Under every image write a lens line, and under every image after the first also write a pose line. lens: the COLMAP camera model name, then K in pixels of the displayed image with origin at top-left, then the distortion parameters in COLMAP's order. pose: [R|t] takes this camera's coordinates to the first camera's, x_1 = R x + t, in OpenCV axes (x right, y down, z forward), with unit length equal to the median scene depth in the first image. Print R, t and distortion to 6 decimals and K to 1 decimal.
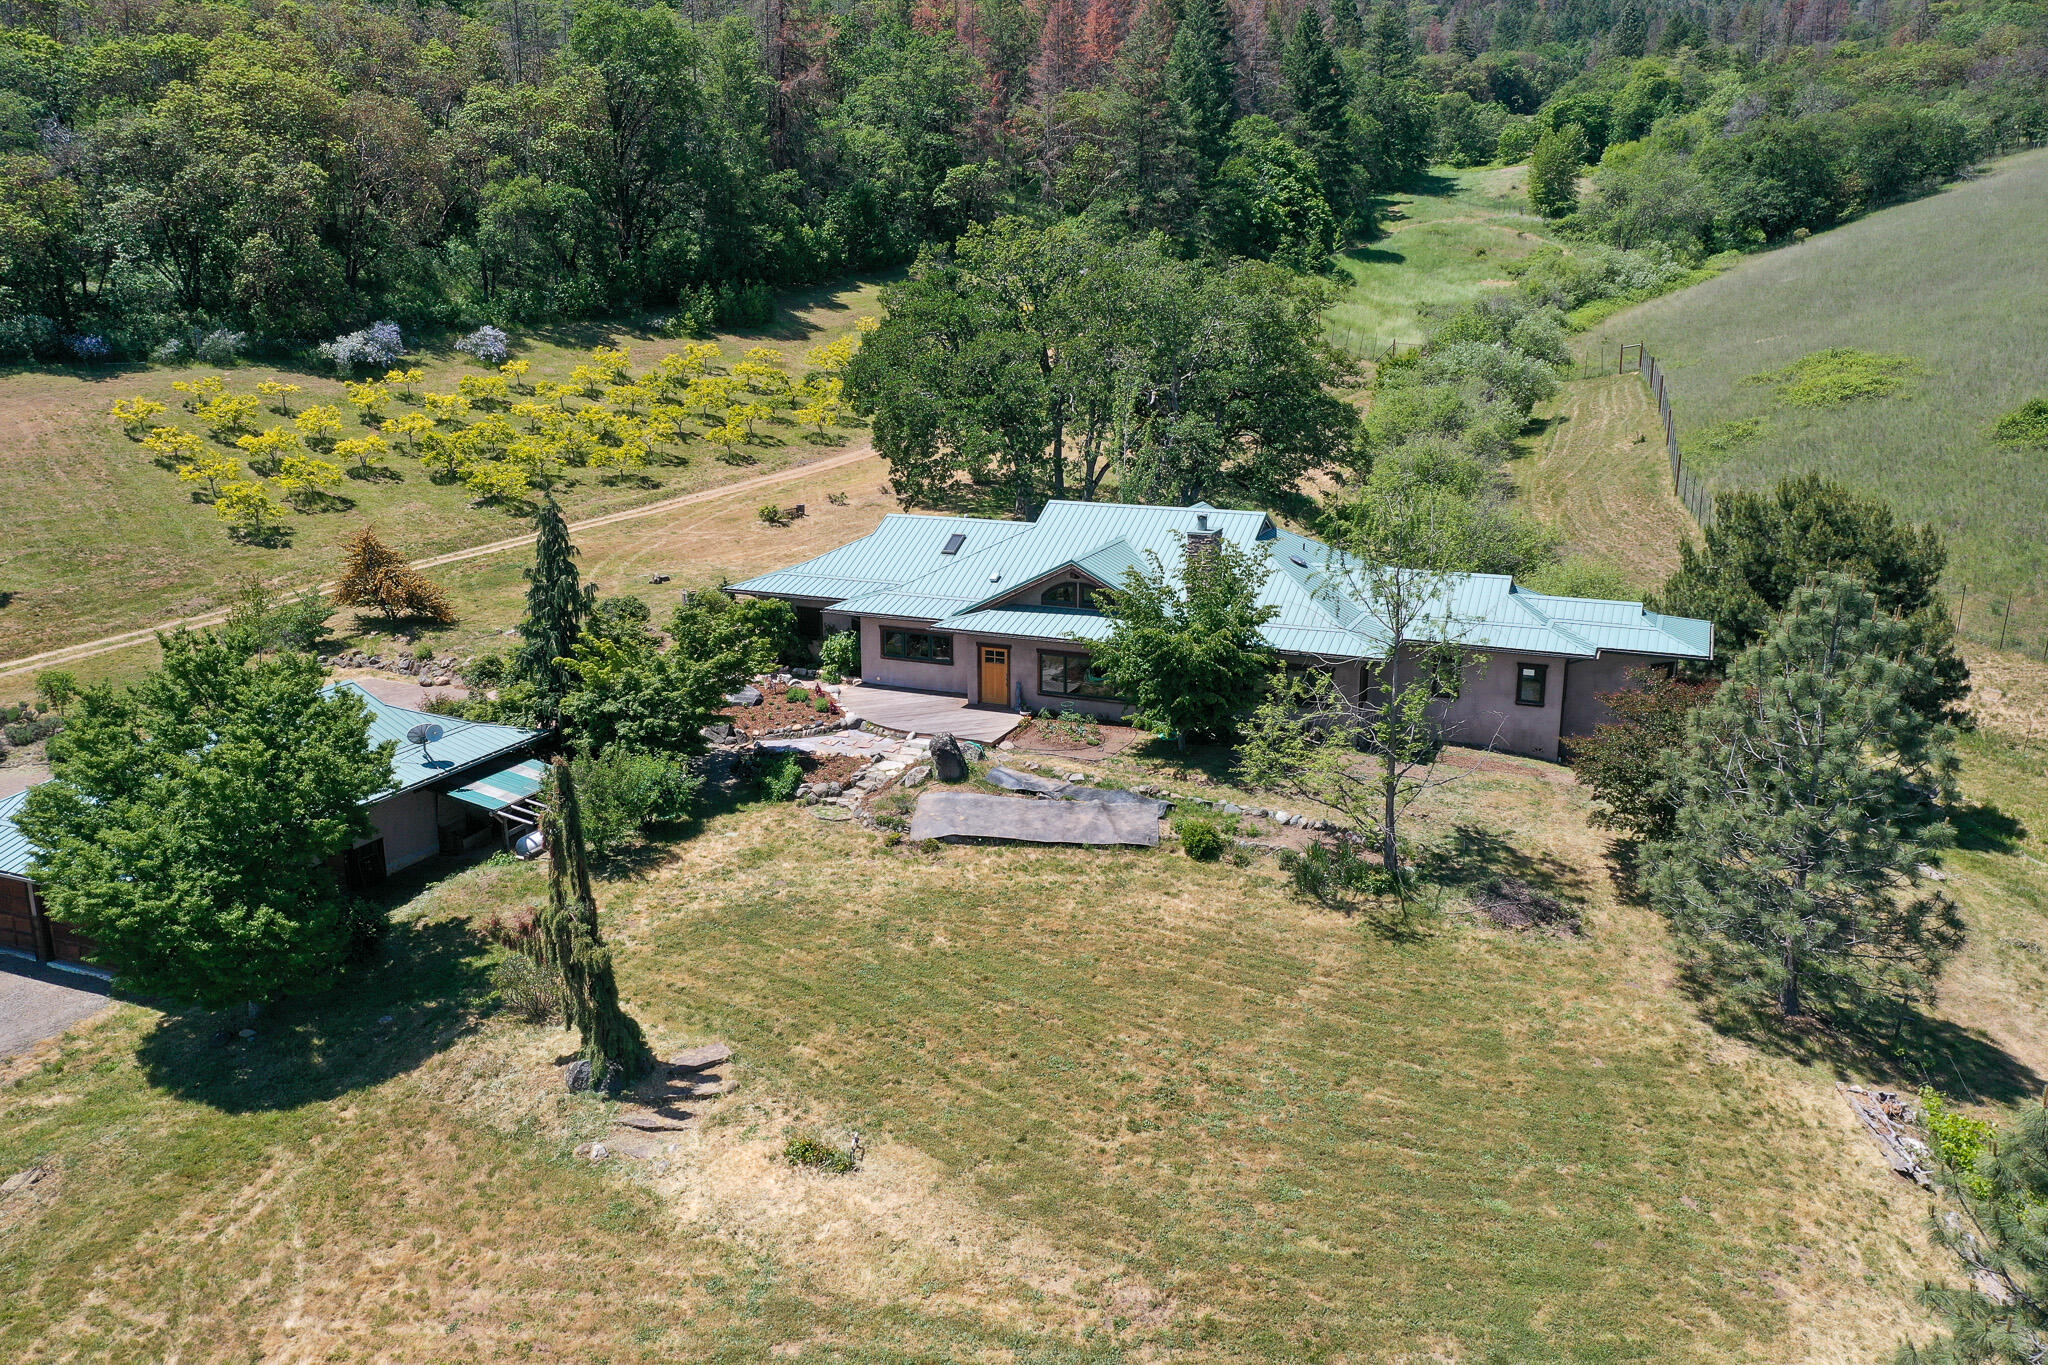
lens RADIAL K [[1617.4, 0, 1019.7], [0, 1617.4, 674.5], [0, 0, 1]] dist [-0.000170, 0.003818]
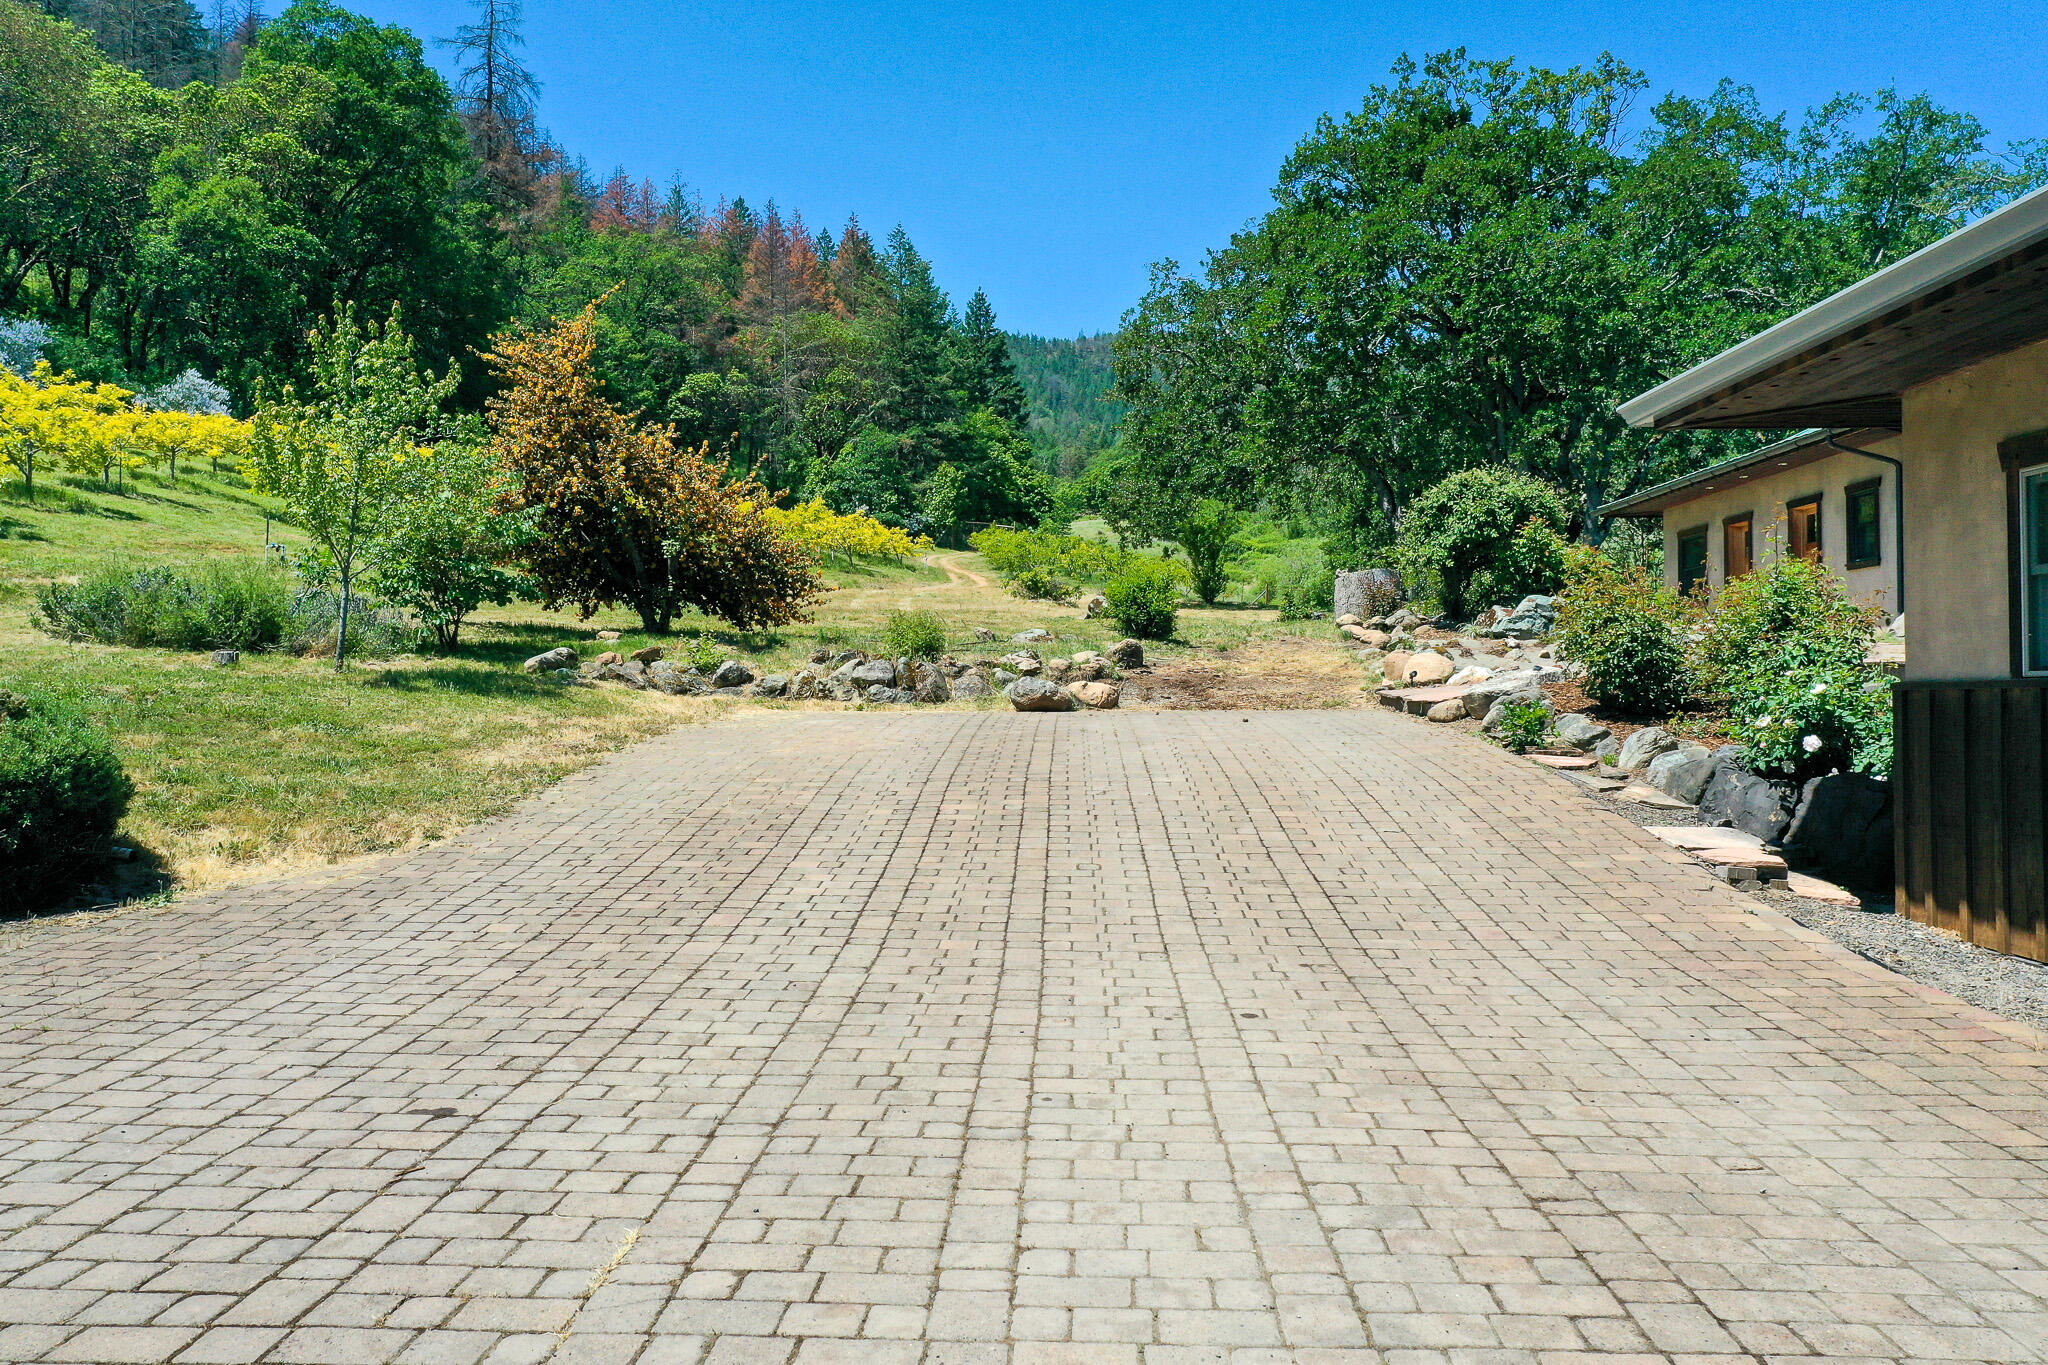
lens RADIAL K [[1609.4, 0, 1024.0], [0, 1609.4, 682.5], [0, 0, 1]] dist [0.002059, 0.007922]
pose [[0.928526, 0.006230, 0.371215, -0.564637], [0.088035, 0.967649, -0.236443, 0.079519], [-0.360679, 0.252224, 0.897939, 0.915413]]
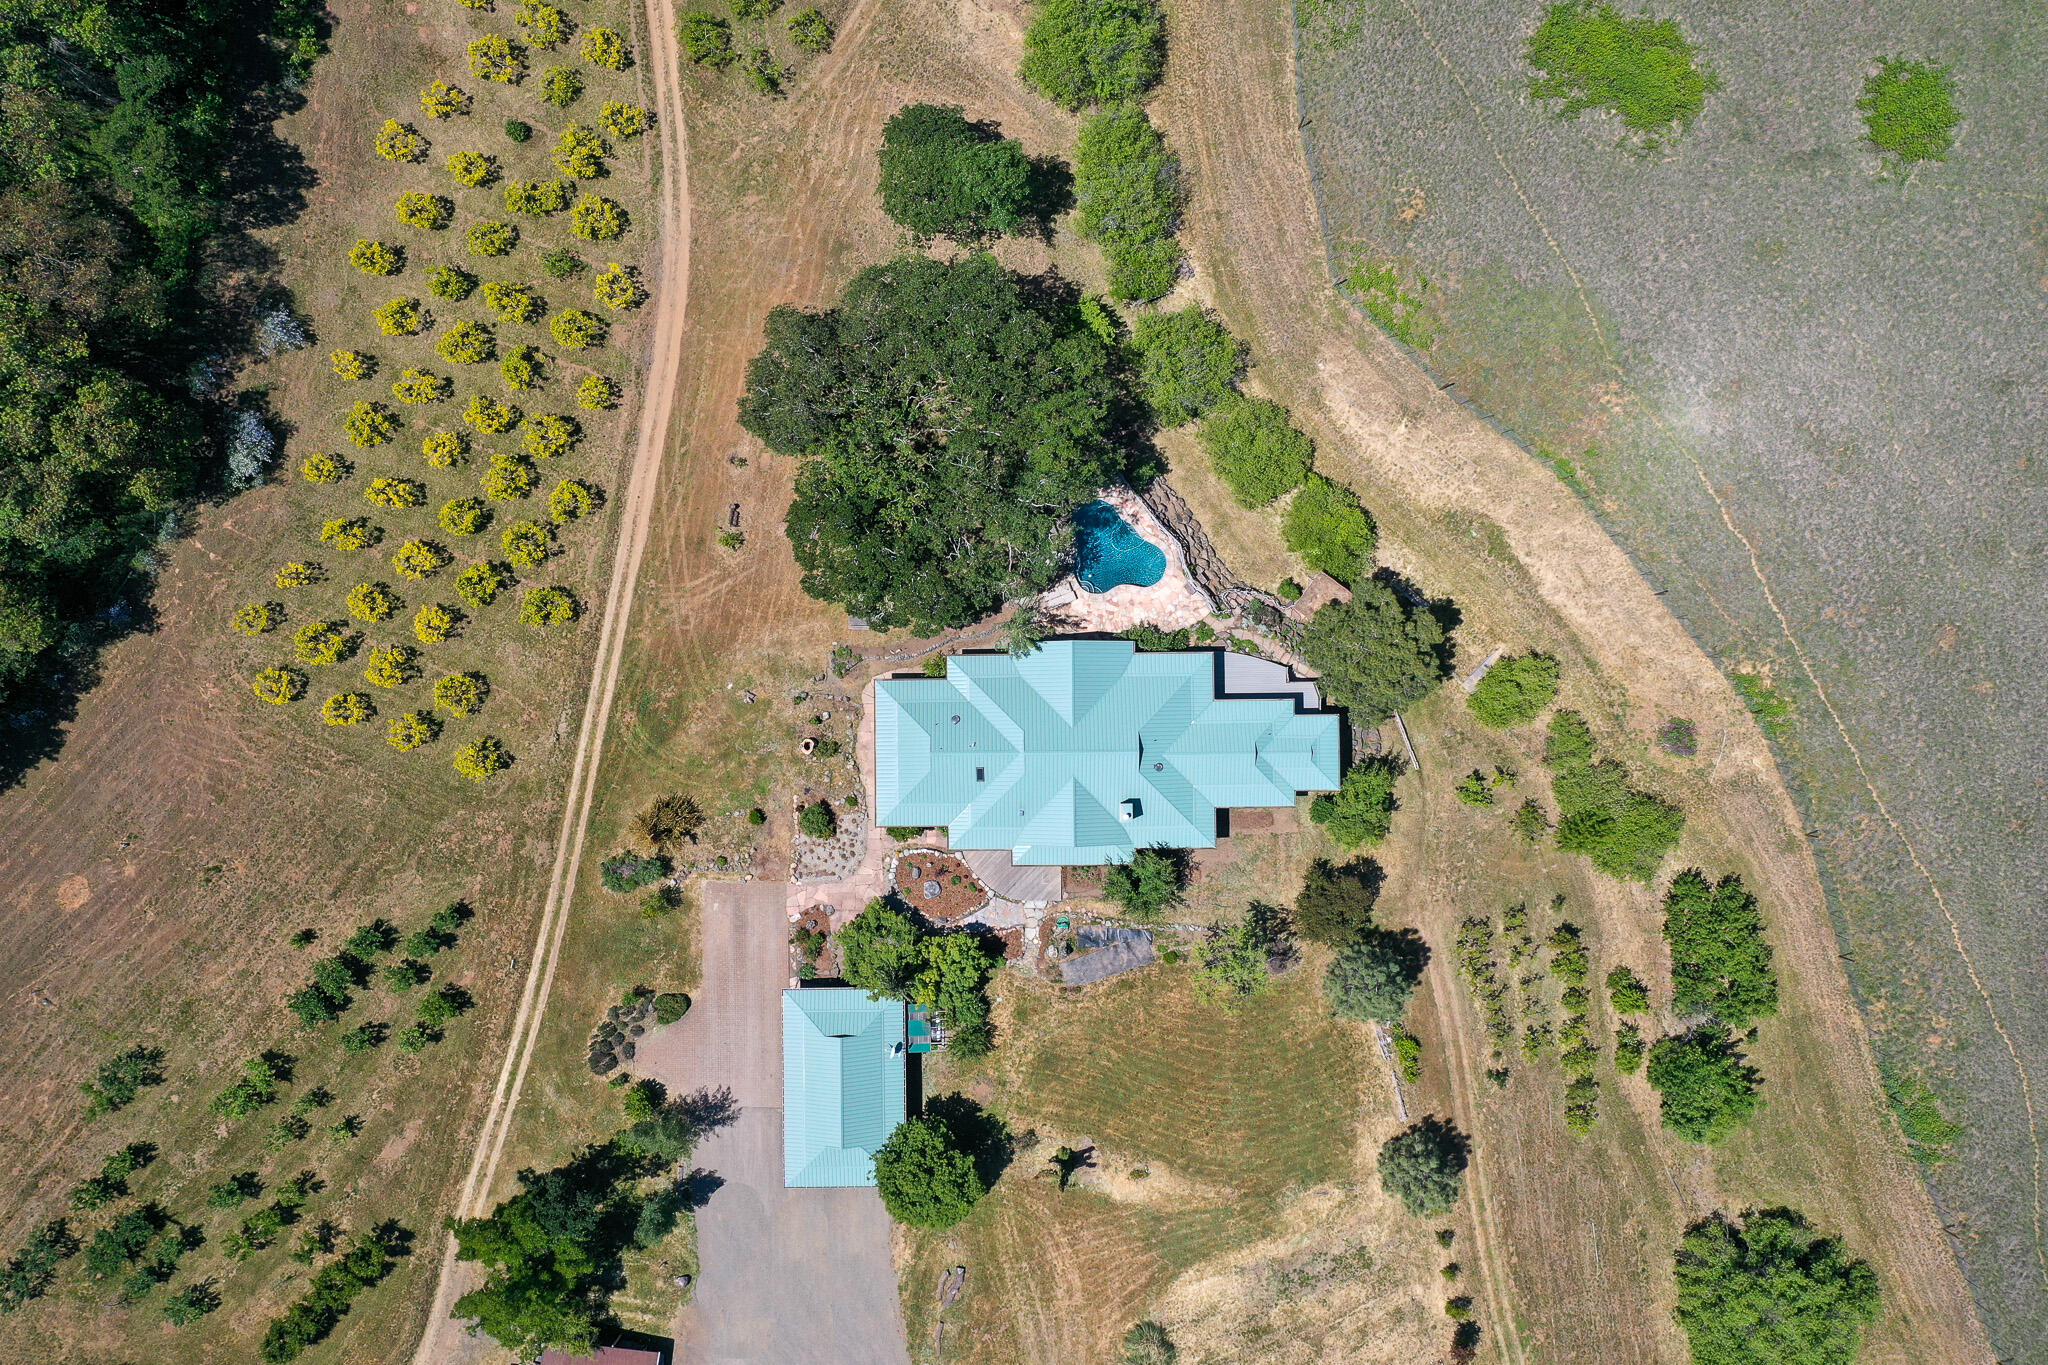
lens RADIAL K [[1609.4, 0, 1024.0], [0, 1609.4, 682.5], [0, 0, 1]] dist [0.002059, 0.007922]
pose [[0.917726, -0.397029, -0.012152, 0.088116], [0.116391, 0.239535, 0.963886, -2.310260], [-0.379779, -0.885997, 0.266038, 0.663882]]
